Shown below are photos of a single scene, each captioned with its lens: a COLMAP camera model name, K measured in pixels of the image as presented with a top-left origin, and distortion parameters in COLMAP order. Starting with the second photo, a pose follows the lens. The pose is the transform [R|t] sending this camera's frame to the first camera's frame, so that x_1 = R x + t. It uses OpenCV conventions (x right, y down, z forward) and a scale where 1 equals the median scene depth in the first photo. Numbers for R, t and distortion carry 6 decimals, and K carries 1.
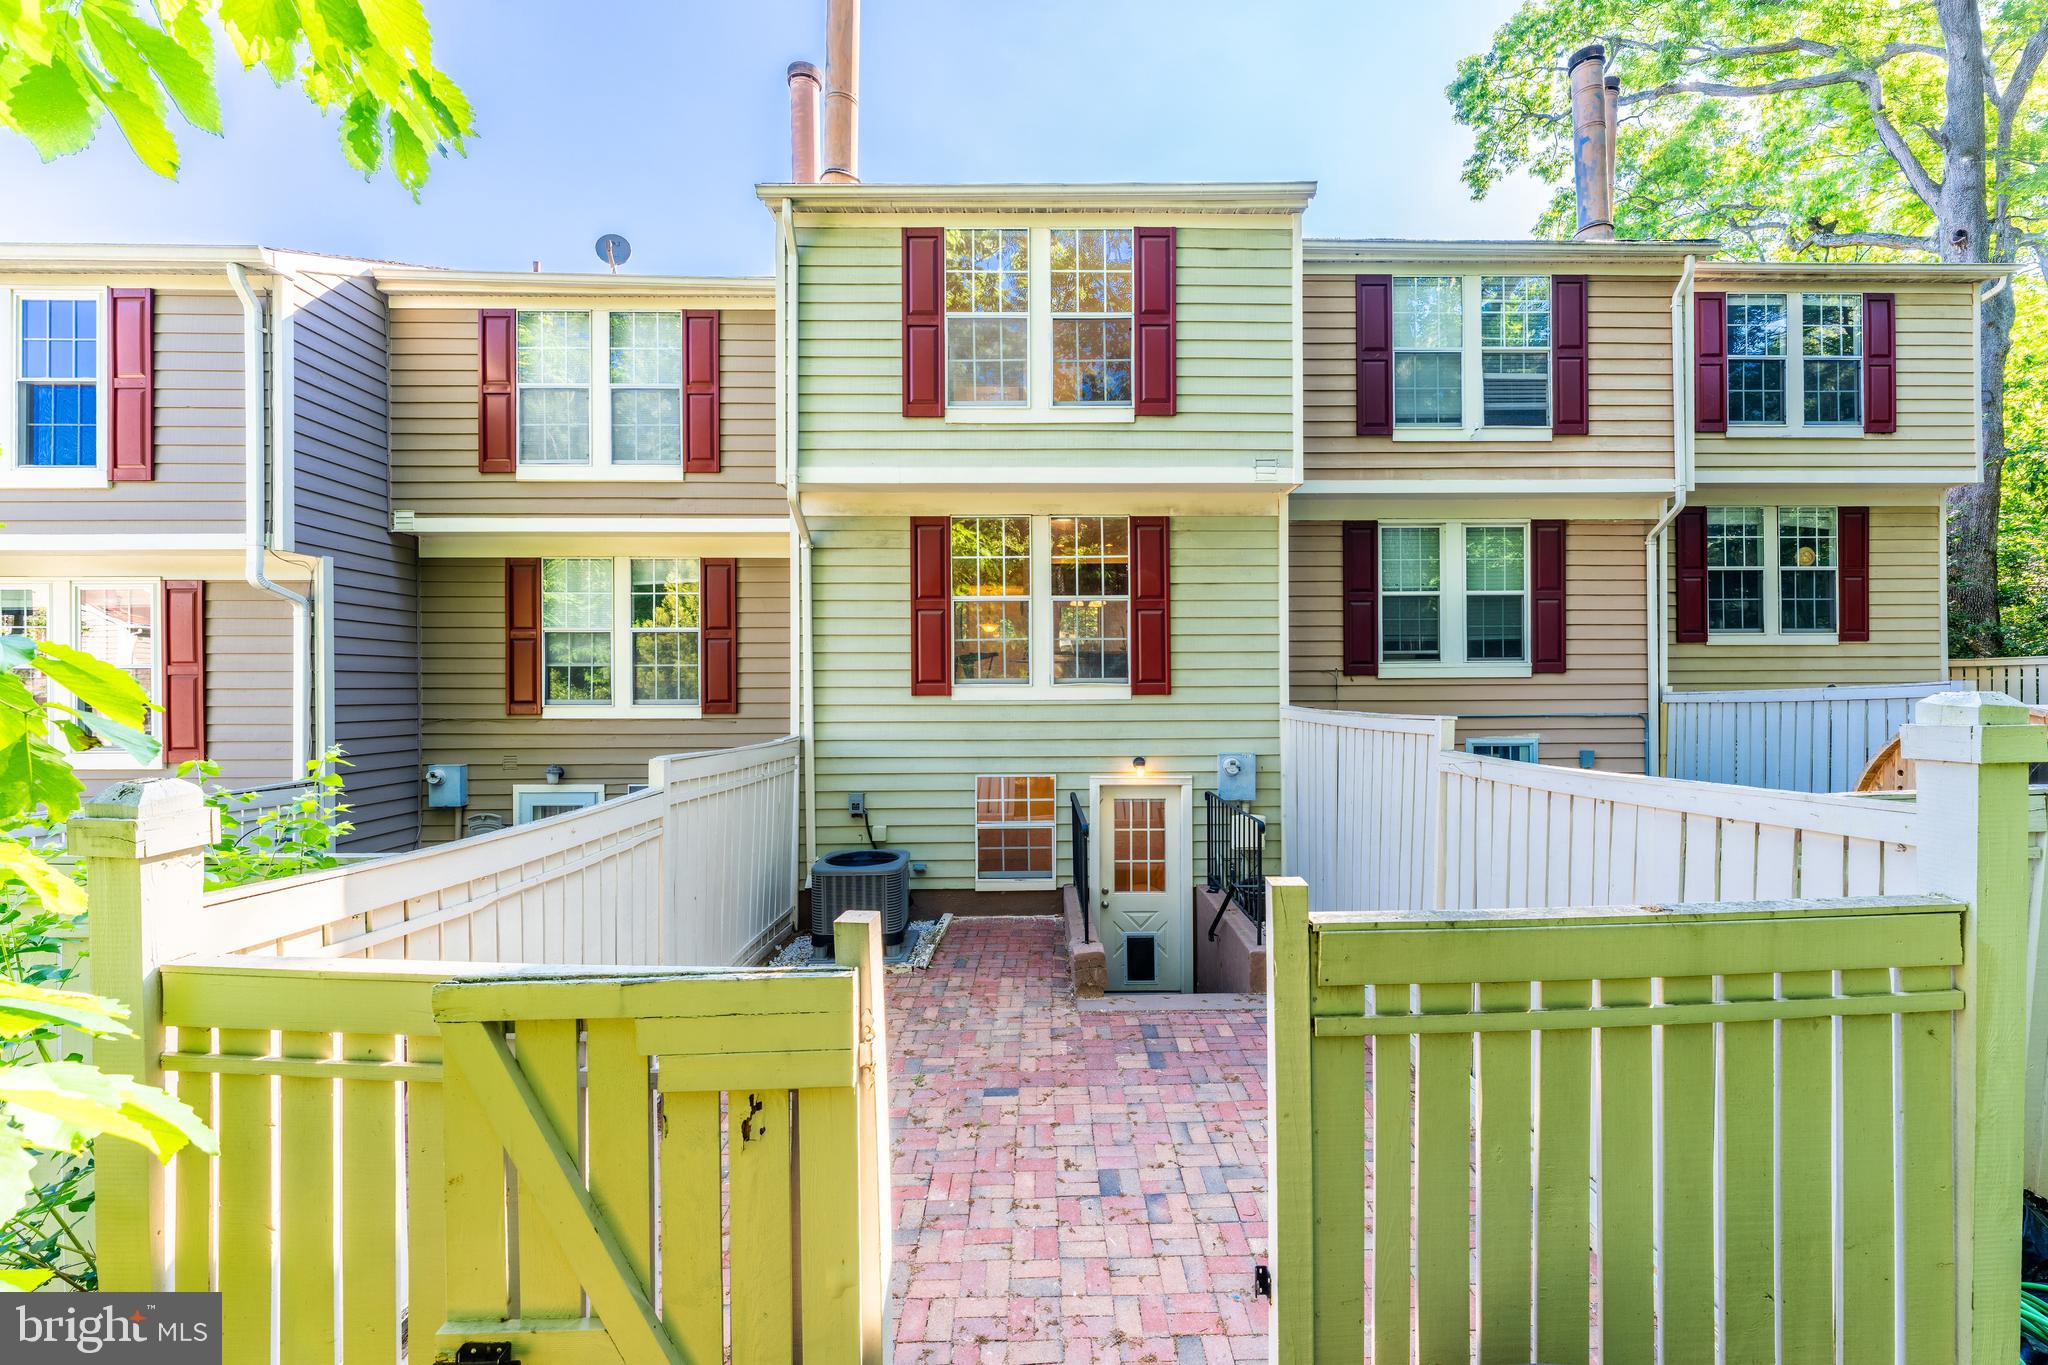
lens RADIAL K [[825.7, 0, 1030.8], [0, 825.7, 666.2], [0, 0, 1]] dist [-0.000591, -0.000065]
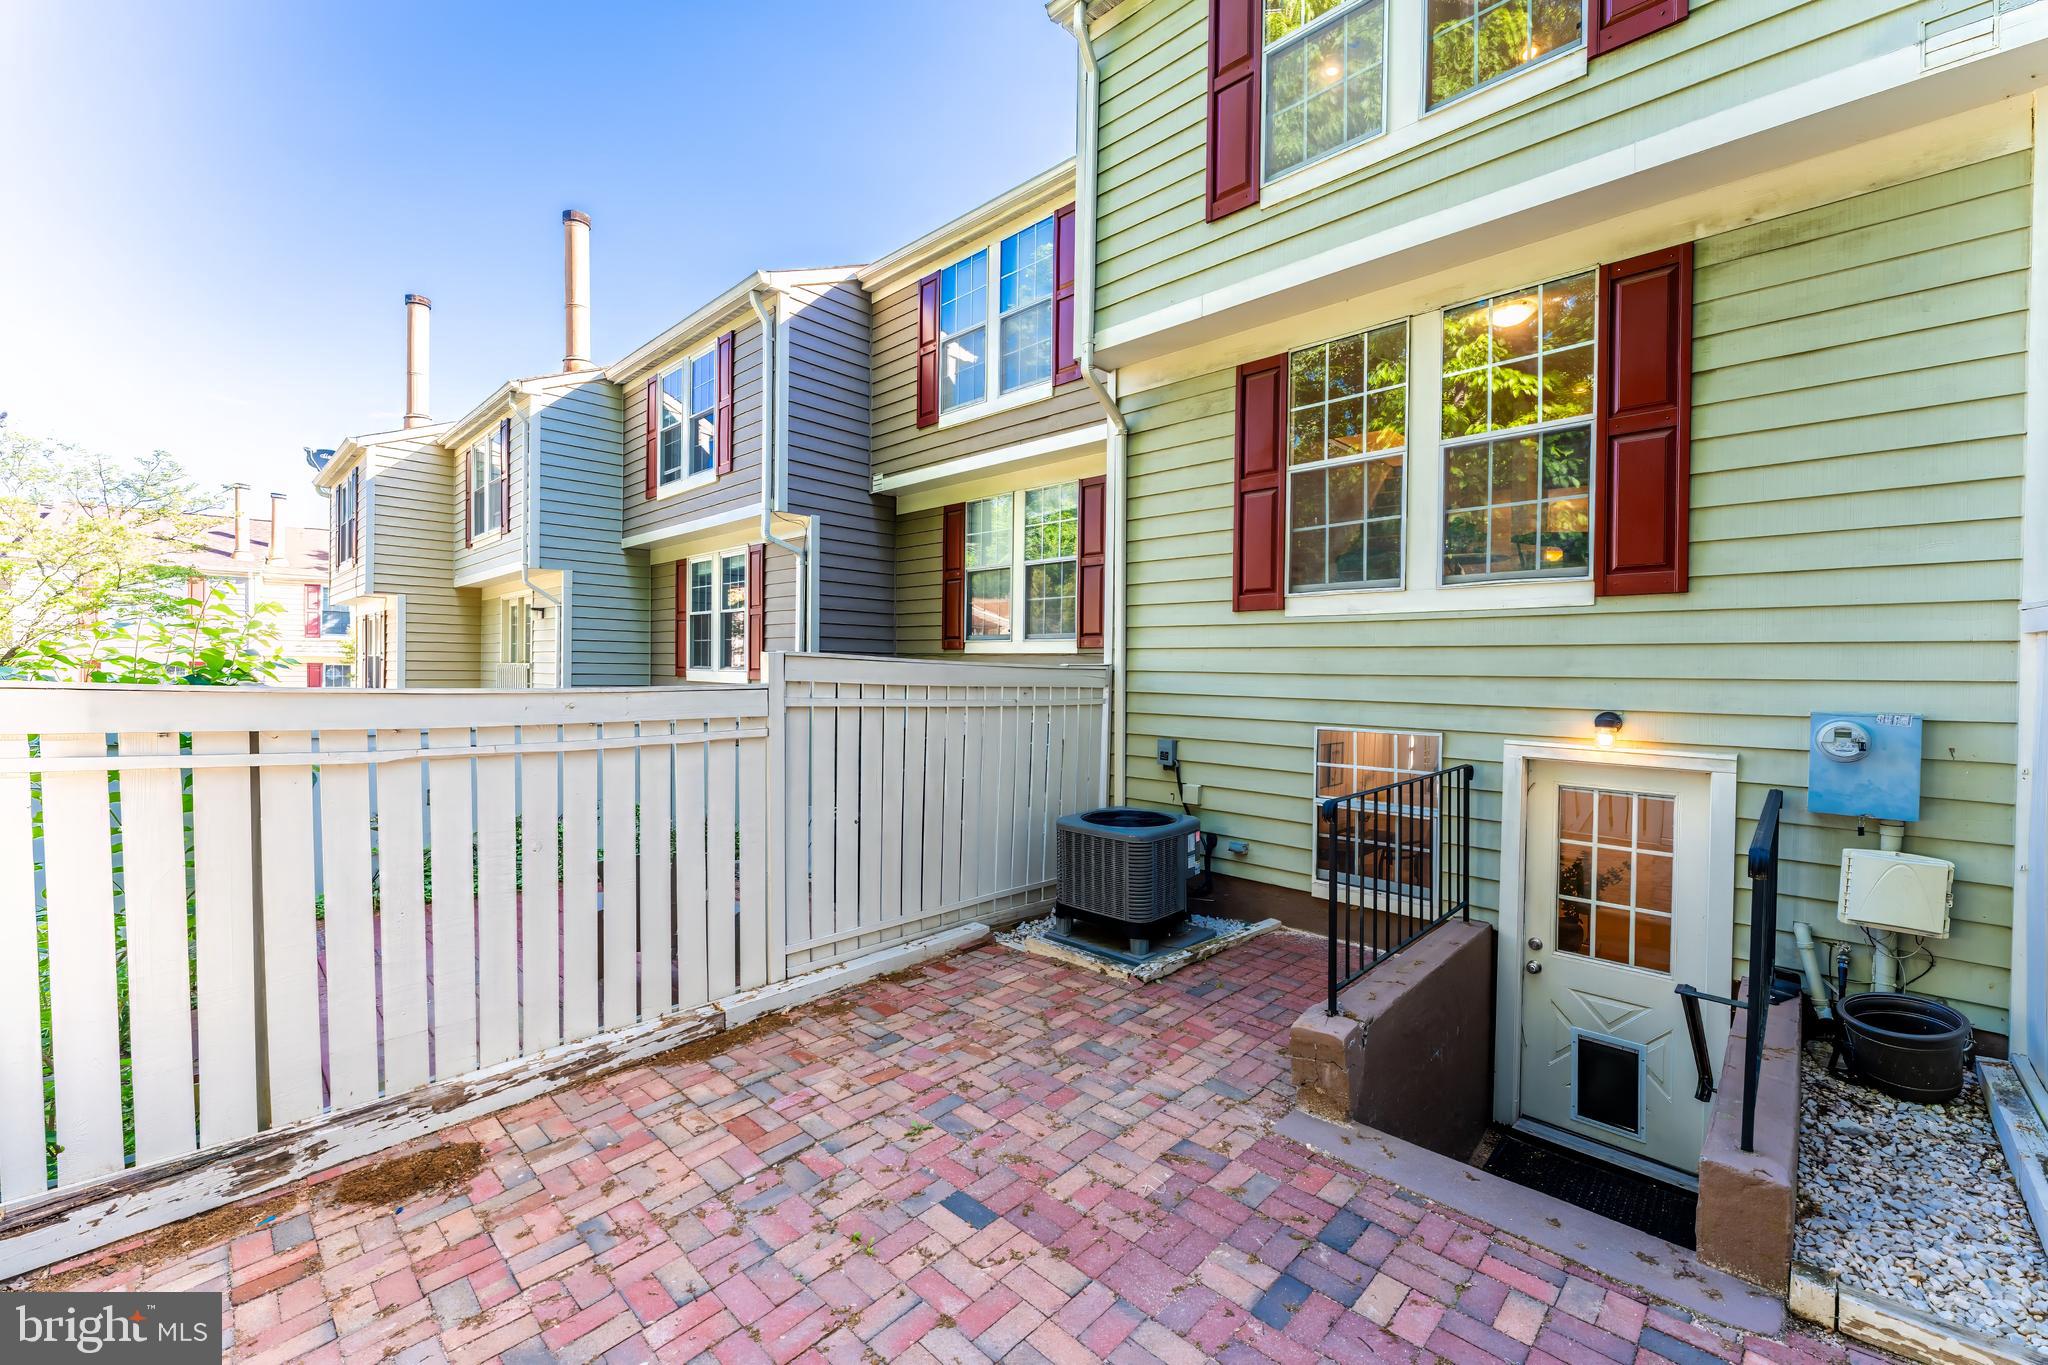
lens RADIAL K [[813.3, 0, 1023.1], [0, 813.3, 666.8], [0, 0, 1]] dist [0.002961, 0.000184]
pose [[0.723133, 0.014907, -0.690548, 0.220207], [0.001823, 0.999722, 0.023490, 0.067149], [0.690707, -0.018245, 0.722905, 0.352161]]
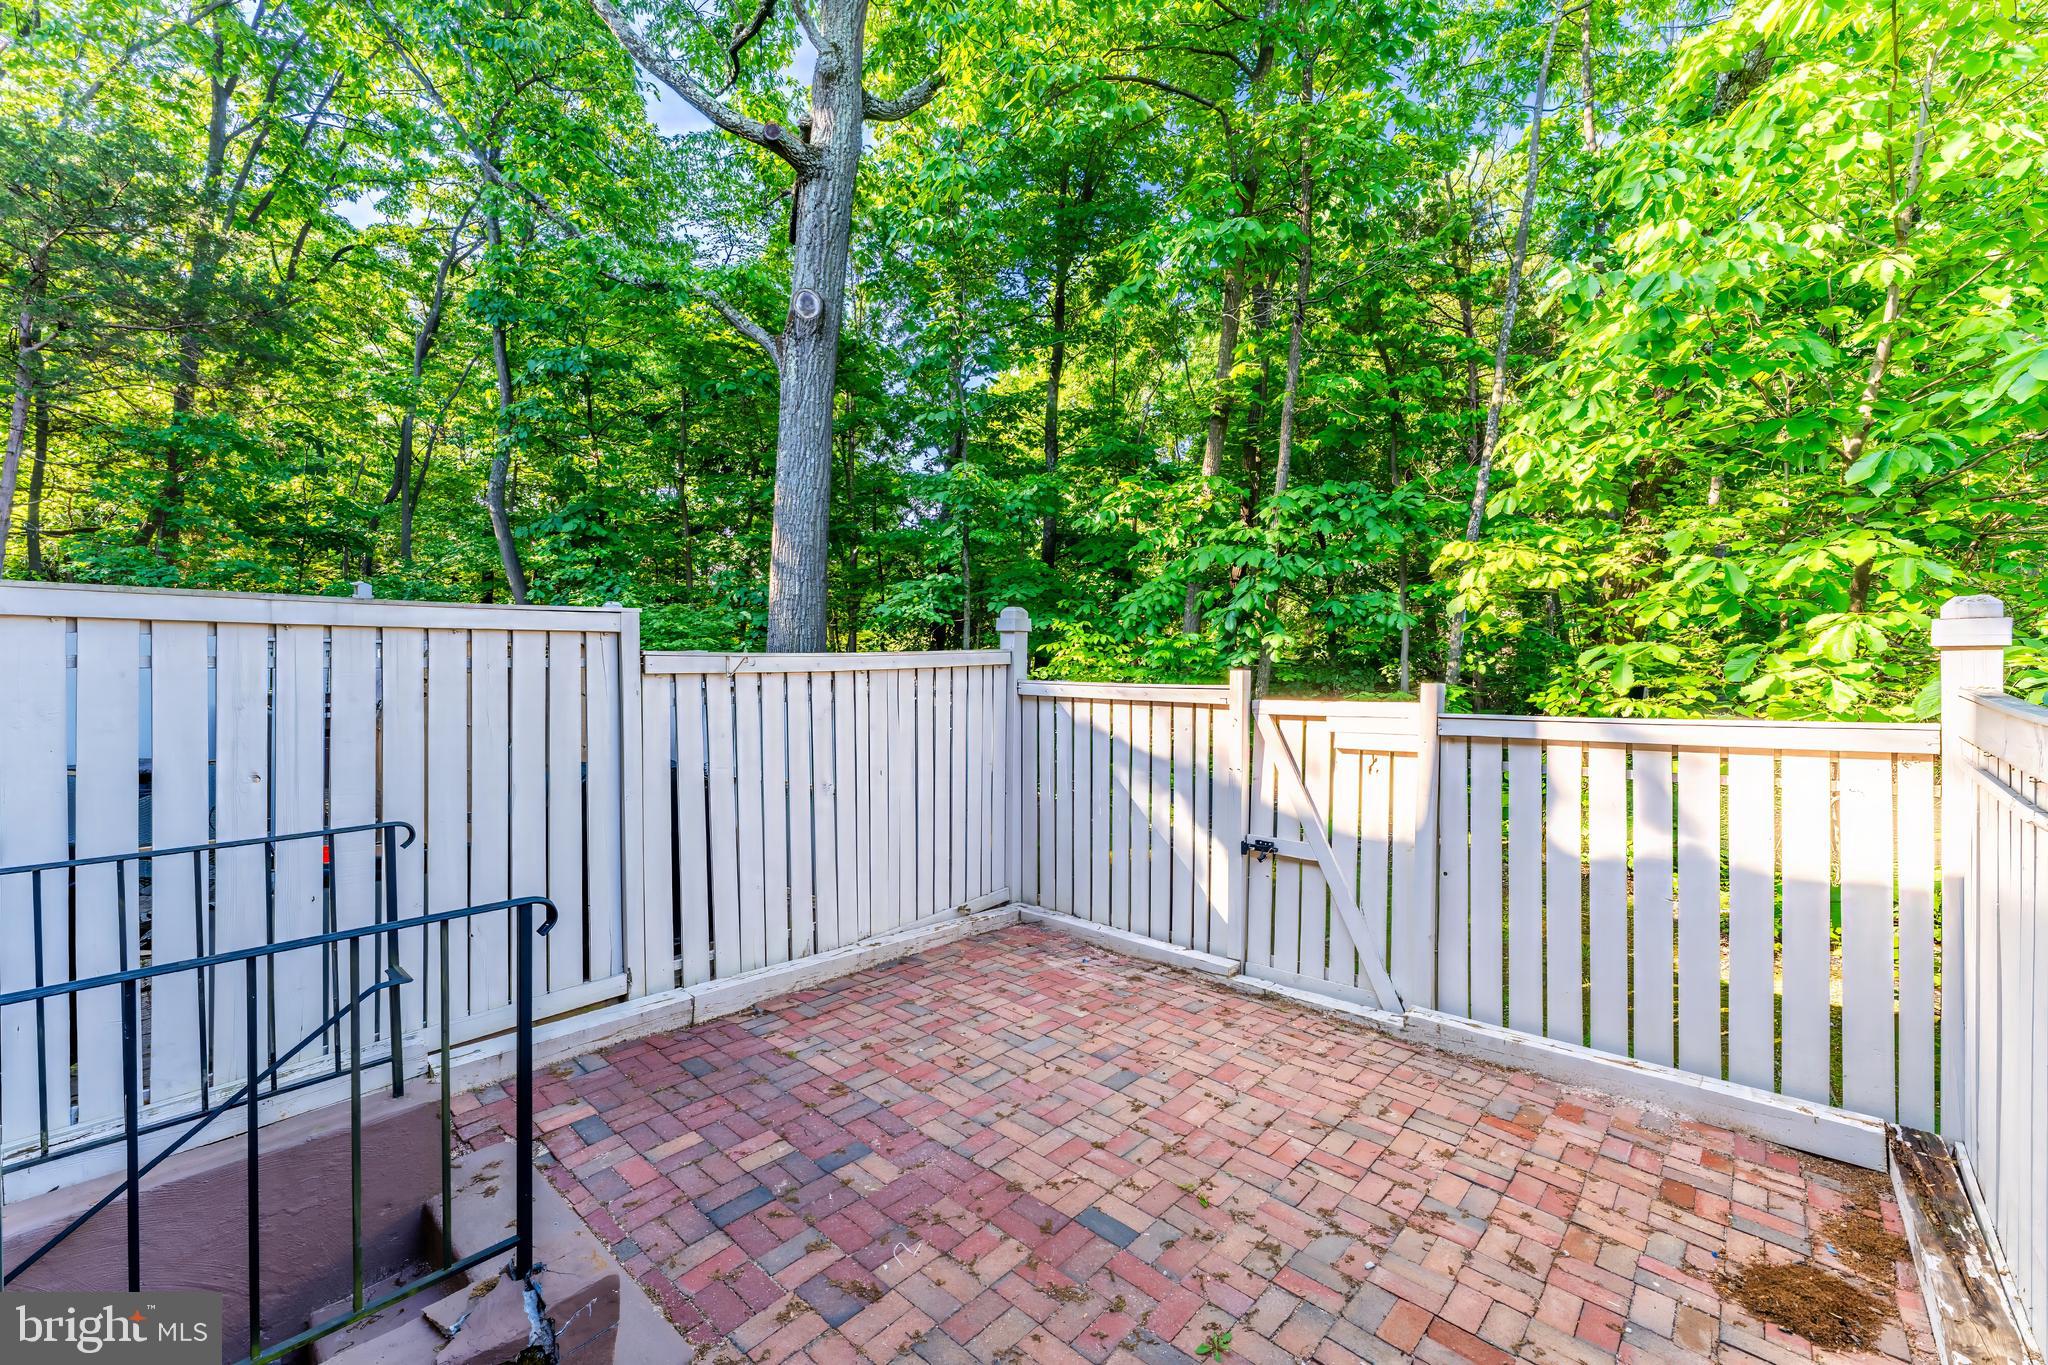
lens RADIAL K [[825.7, 0, 1030.8], [0, 825.7, 666.2], [0, 0, 1]] dist [-0.000591, -0.000065]
pose [[-0.751492, 0.010410, 0.659660, -0.214930], [-0.012038, 0.999493, -0.029486, 0.083594], [-0.659632, -0.030100, -0.750985, 0.842467]]
